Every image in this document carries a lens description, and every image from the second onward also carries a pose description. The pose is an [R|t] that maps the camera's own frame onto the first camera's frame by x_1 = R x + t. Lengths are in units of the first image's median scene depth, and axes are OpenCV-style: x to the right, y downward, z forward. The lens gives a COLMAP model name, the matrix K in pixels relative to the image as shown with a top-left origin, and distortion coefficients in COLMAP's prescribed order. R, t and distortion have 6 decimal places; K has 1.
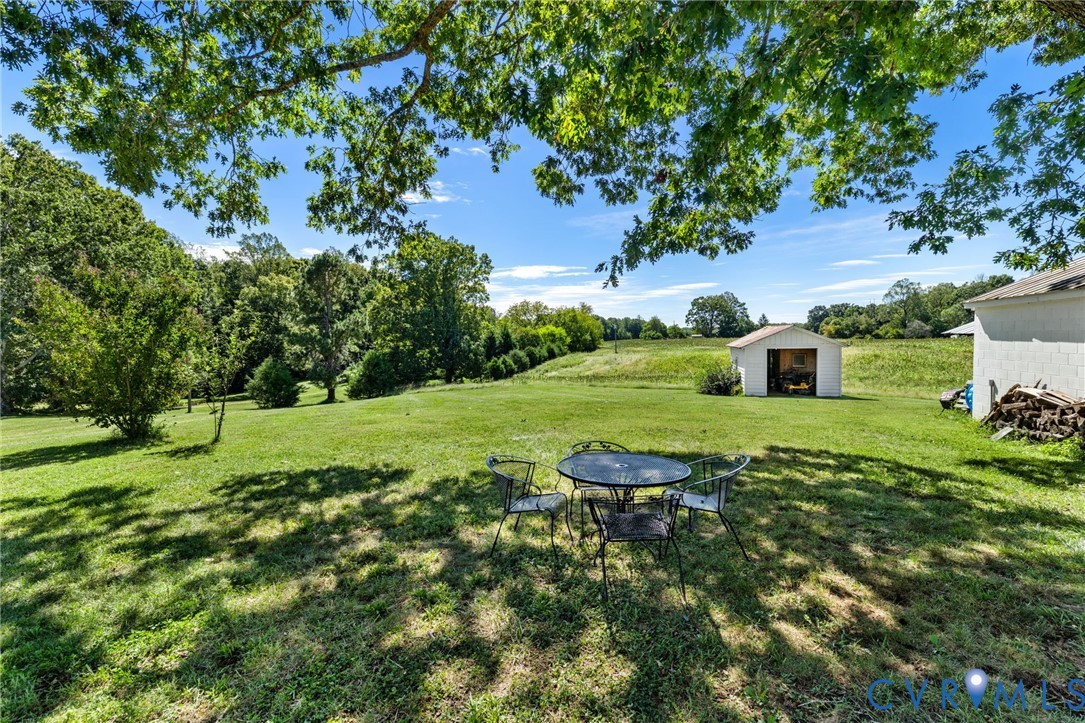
lens RADIAL K [[471.2, 0, 537.5], [0, 471.2, 360.7], [0, 0, 1]] dist [-0.000774, -0.000134]
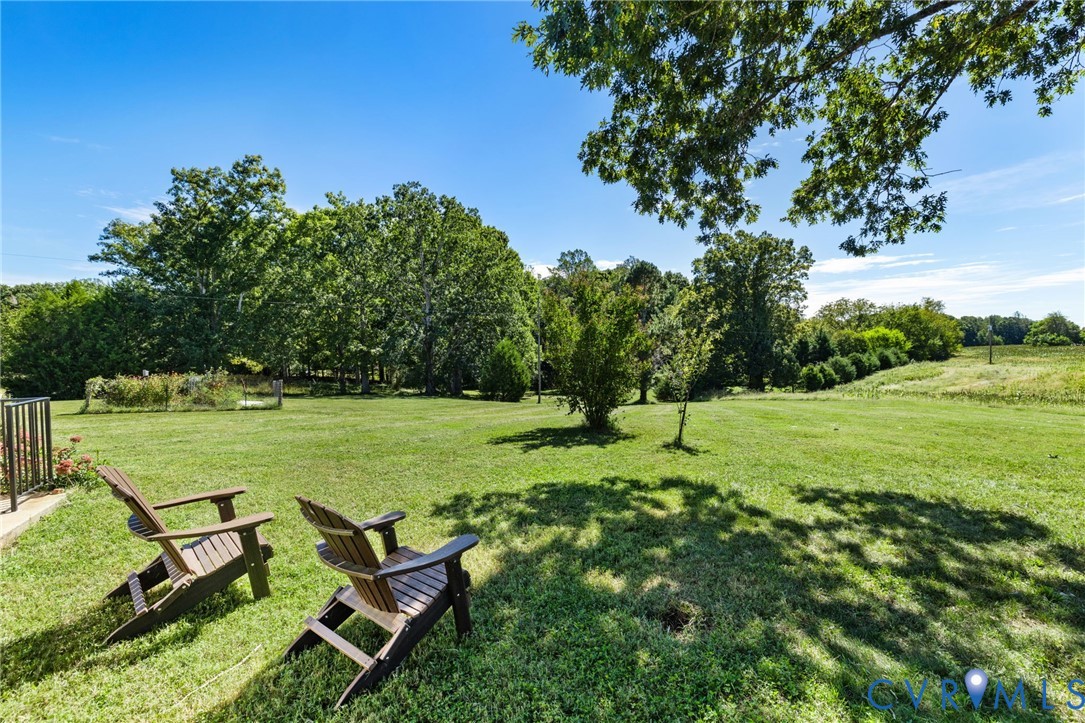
lens RADIAL K [[471.2, 0, 537.5], [0, 471.2, 360.7], [0, 0, 1]] dist [-0.000774, -0.000134]
pose [[0.837411, 0.025075, -0.545998, -0.033162], [-0.029900, 0.999553, 0.000047, 0.000484], [0.545755, 0.016286, 0.837786, -0.003892]]
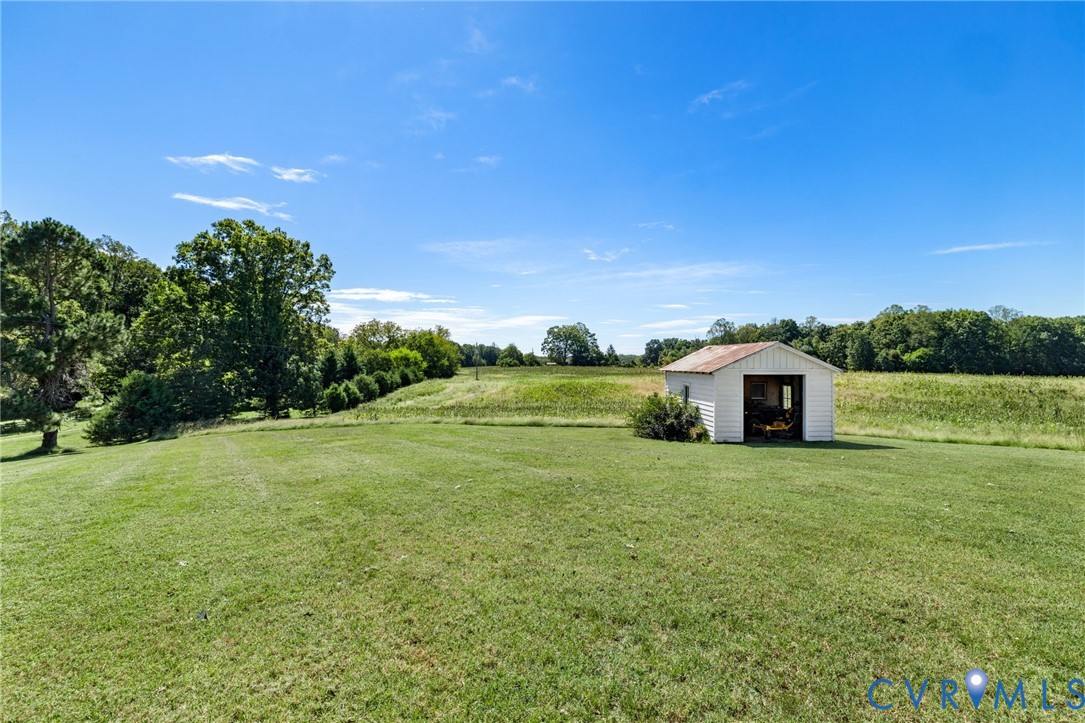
lens RADIAL K [[474.0, 0, 541.0], [0, 474.0, 357.0], [0, 0, 1]] dist [-0.000456, 0.000192]
pose [[0.950695, 0.025896, 0.309043, -0.004567], [-0.005828, 0.997824, -0.065683, -0.000677], [-0.310072, 0.060643, 0.948777, 0.094102]]
